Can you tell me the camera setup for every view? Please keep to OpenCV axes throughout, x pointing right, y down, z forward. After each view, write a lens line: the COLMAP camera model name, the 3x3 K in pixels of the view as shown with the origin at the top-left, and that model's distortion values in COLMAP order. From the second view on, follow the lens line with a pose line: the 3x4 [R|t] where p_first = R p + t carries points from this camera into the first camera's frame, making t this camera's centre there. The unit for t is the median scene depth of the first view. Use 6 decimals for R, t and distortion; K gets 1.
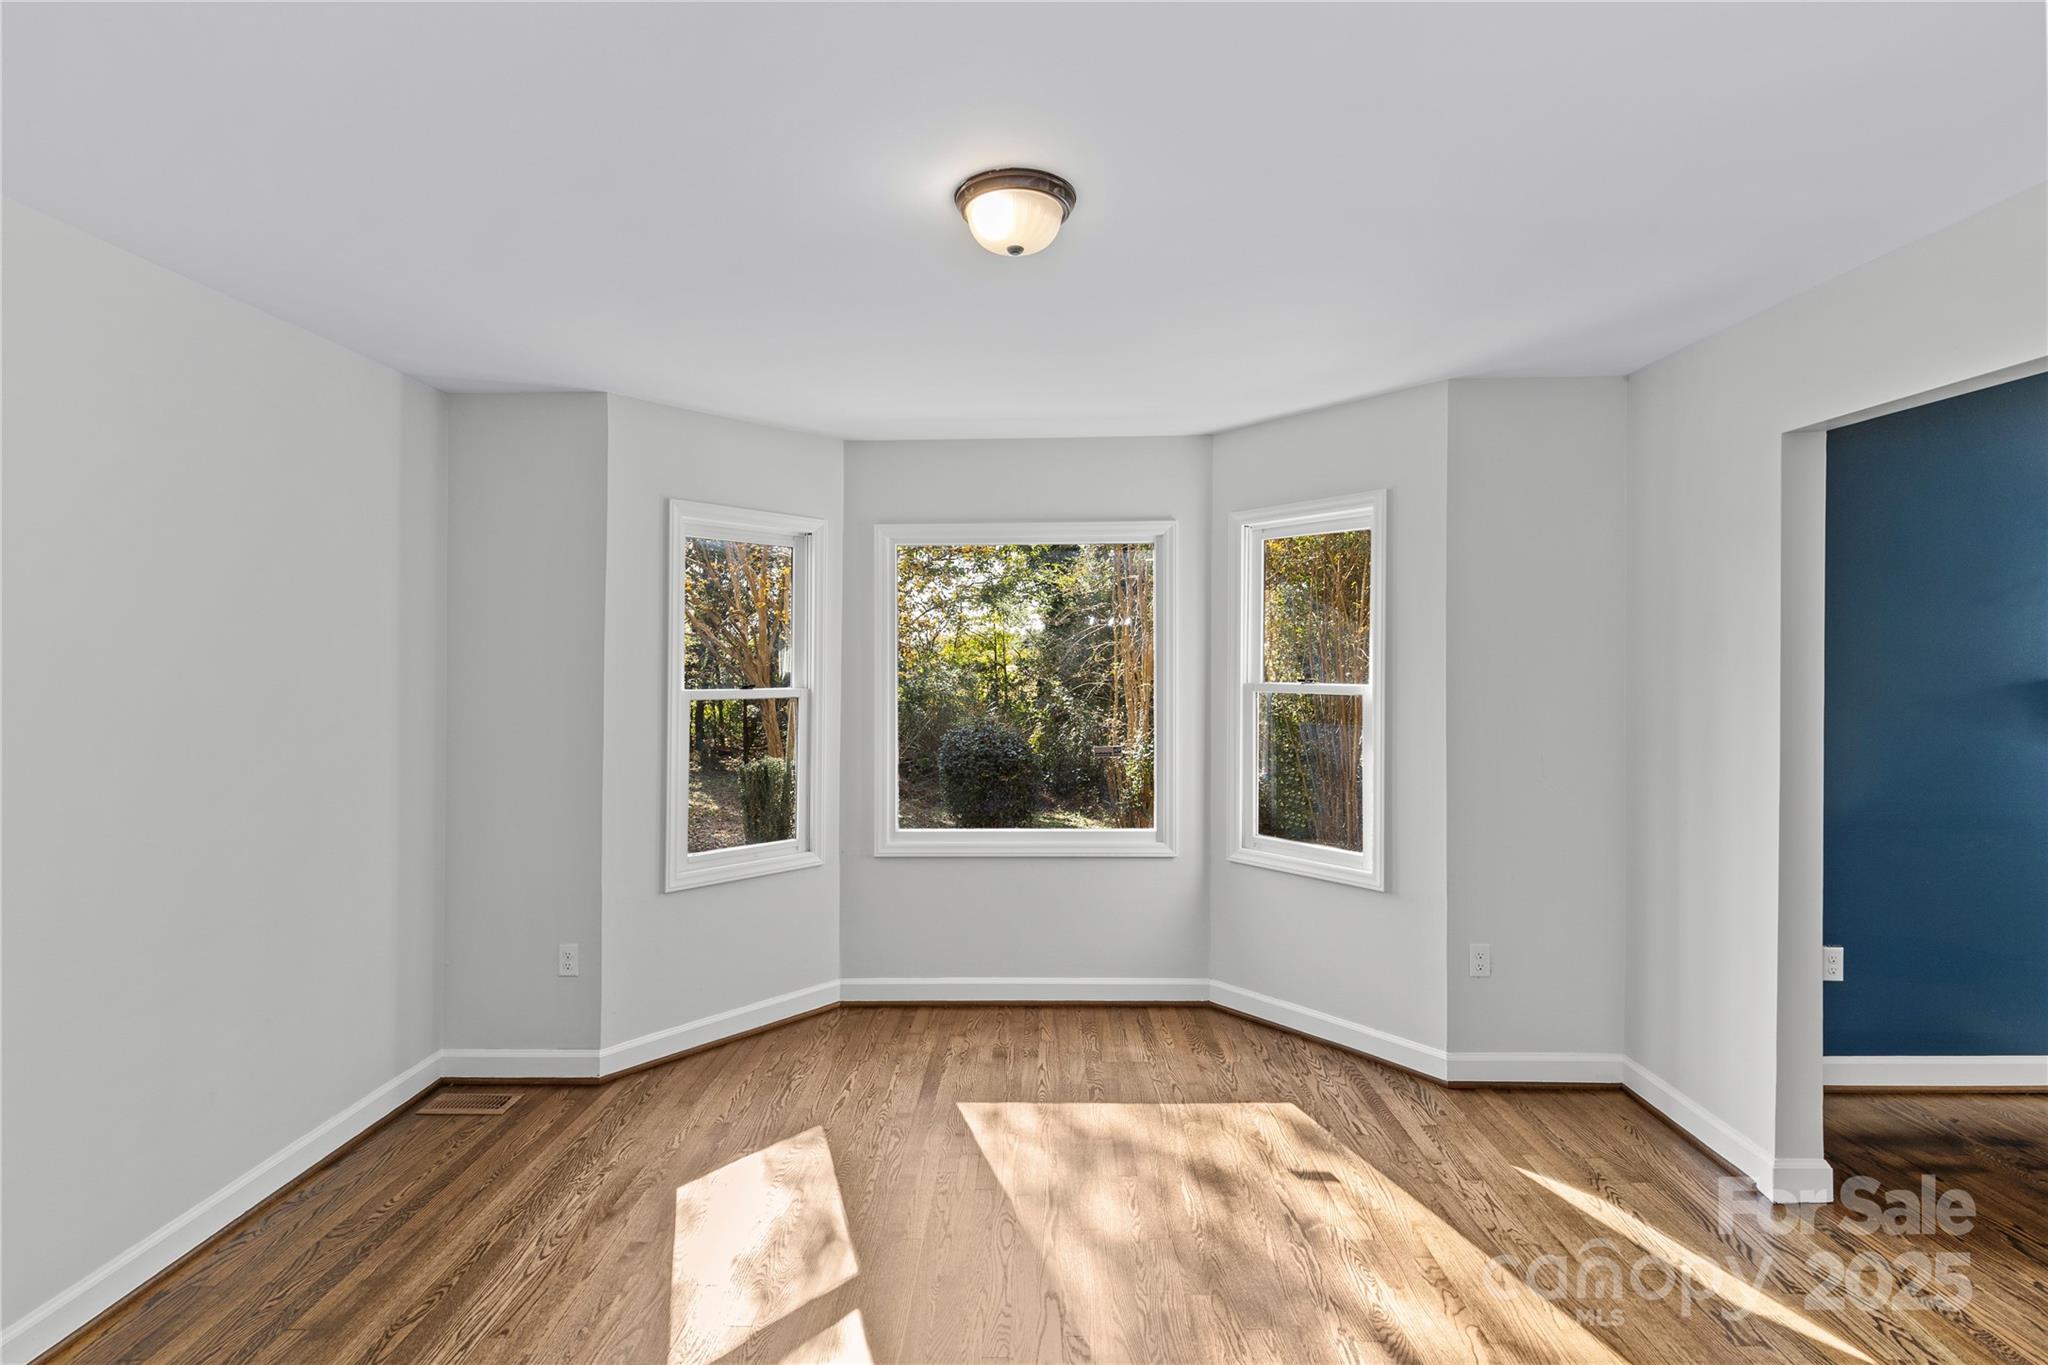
lens RADIAL K [[920.2, 0, 1017.3], [0, 920.2, 665.1], [0, 0, 1]] dist [0.005726, 0.000677]
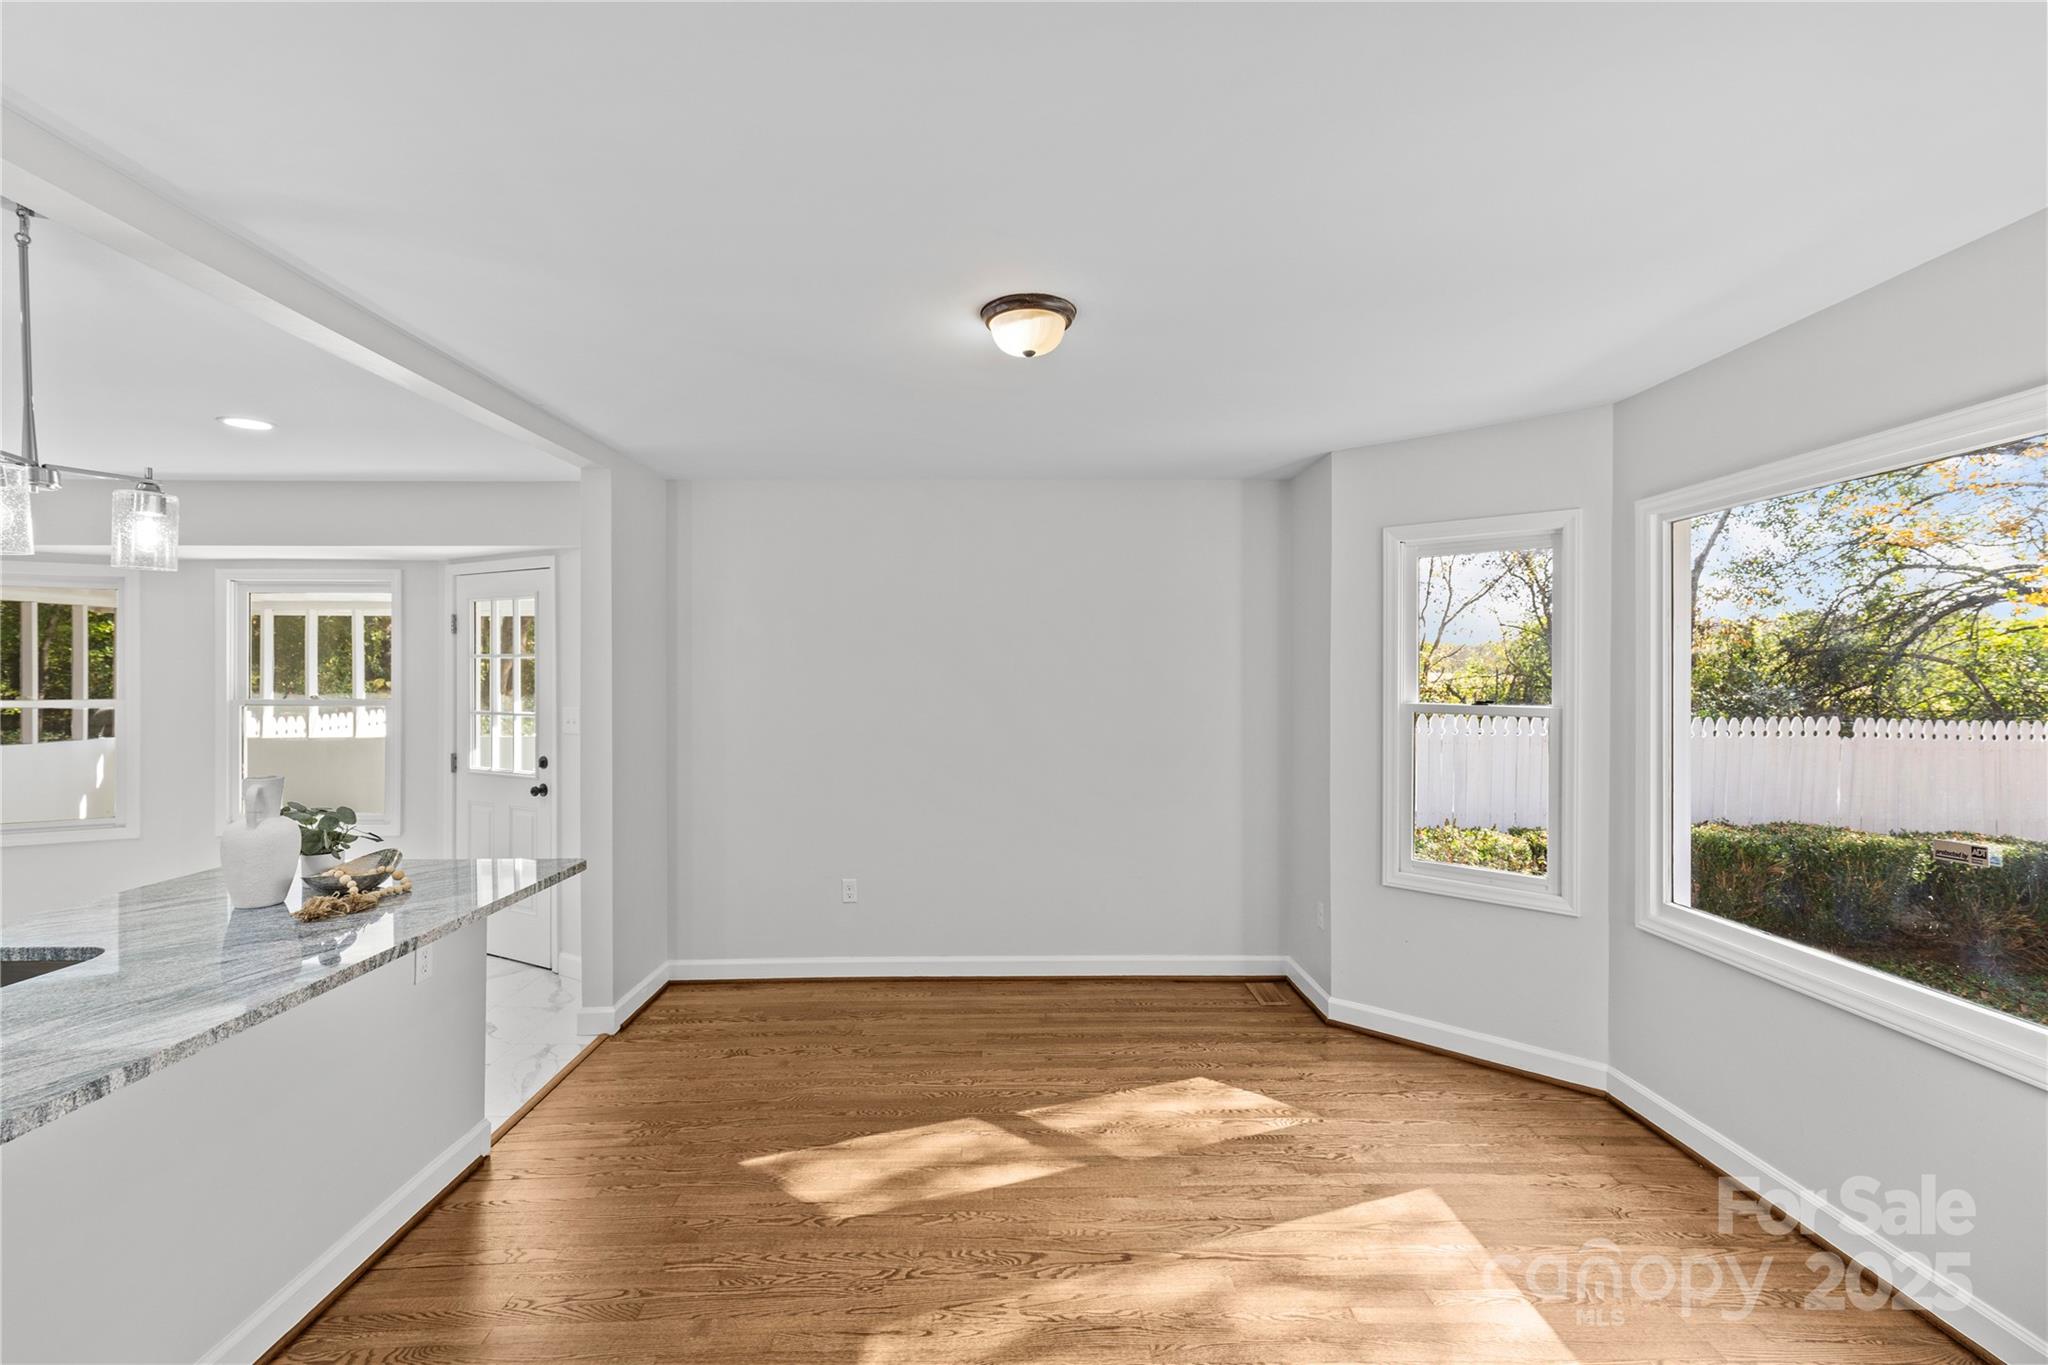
lens RADIAL K [[920.2, 0, 1019.2], [0, 920.2, 678.4], [0, 0, 1]] dist [0.005726, 0.000677]
pose [[0.037425, 0.005442, -0.999285, 0.703020], [-0.004074, 0.999978, 0.005294, -0.004446], [0.999291, 0.003873, 0.037446, 0.519982]]
